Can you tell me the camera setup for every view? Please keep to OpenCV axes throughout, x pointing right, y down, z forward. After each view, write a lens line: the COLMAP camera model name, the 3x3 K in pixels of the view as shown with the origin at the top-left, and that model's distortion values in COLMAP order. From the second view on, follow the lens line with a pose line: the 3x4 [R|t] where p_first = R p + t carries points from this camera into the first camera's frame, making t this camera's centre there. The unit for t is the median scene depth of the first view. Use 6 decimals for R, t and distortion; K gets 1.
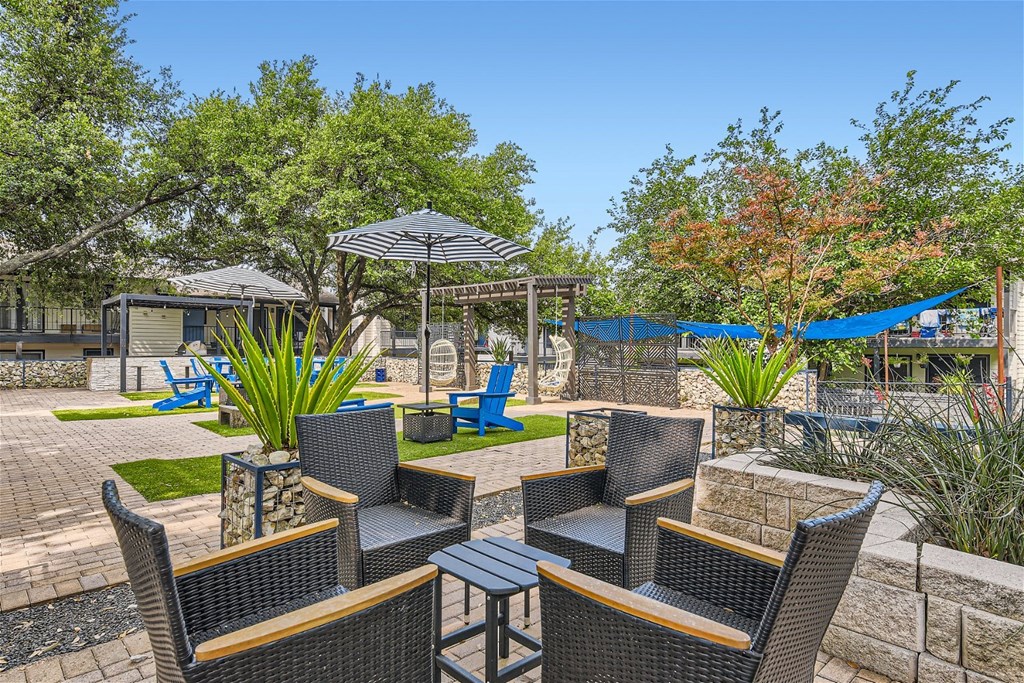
lens RADIAL K [[574.8, 0, 512.0], [0, 574.8, 341.5], [0, 0, 1]] dist [-0.002493, -0.000098]
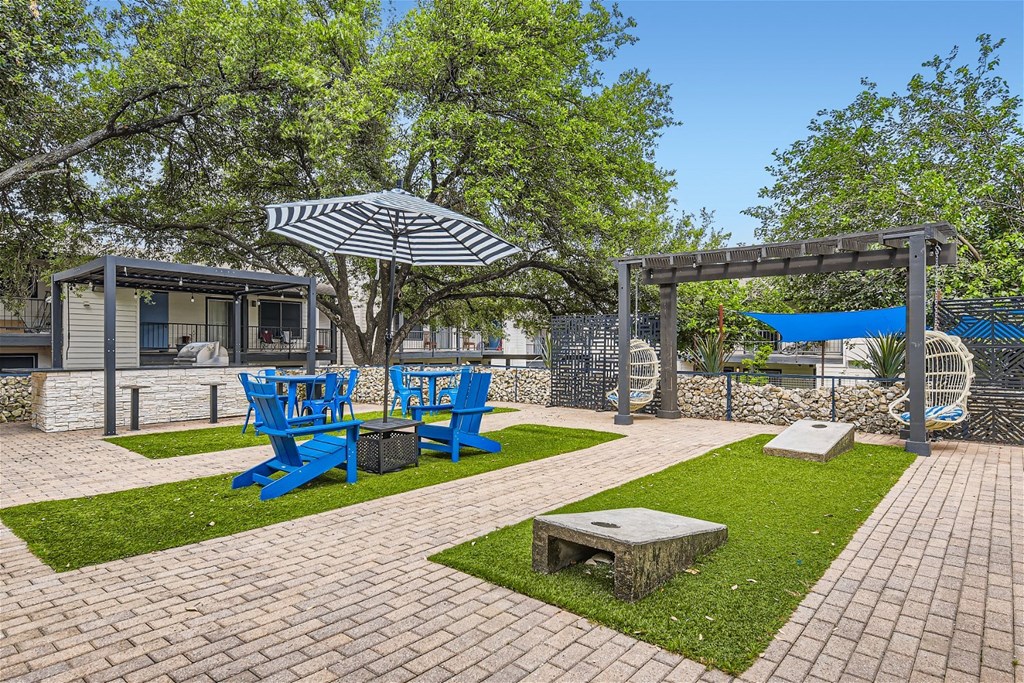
lens RADIAL K [[599.8, 0, 512.0], [0, 599.8, 341.5], [0, 0, 1]] dist [-0.002594, -0.001744]
pose [[0.993470, -0.004972, 0.113986, -0.237747], [0.007045, 0.999817, -0.017793, 0.008647], [-0.113876, 0.018480, 0.993323, 0.254318]]
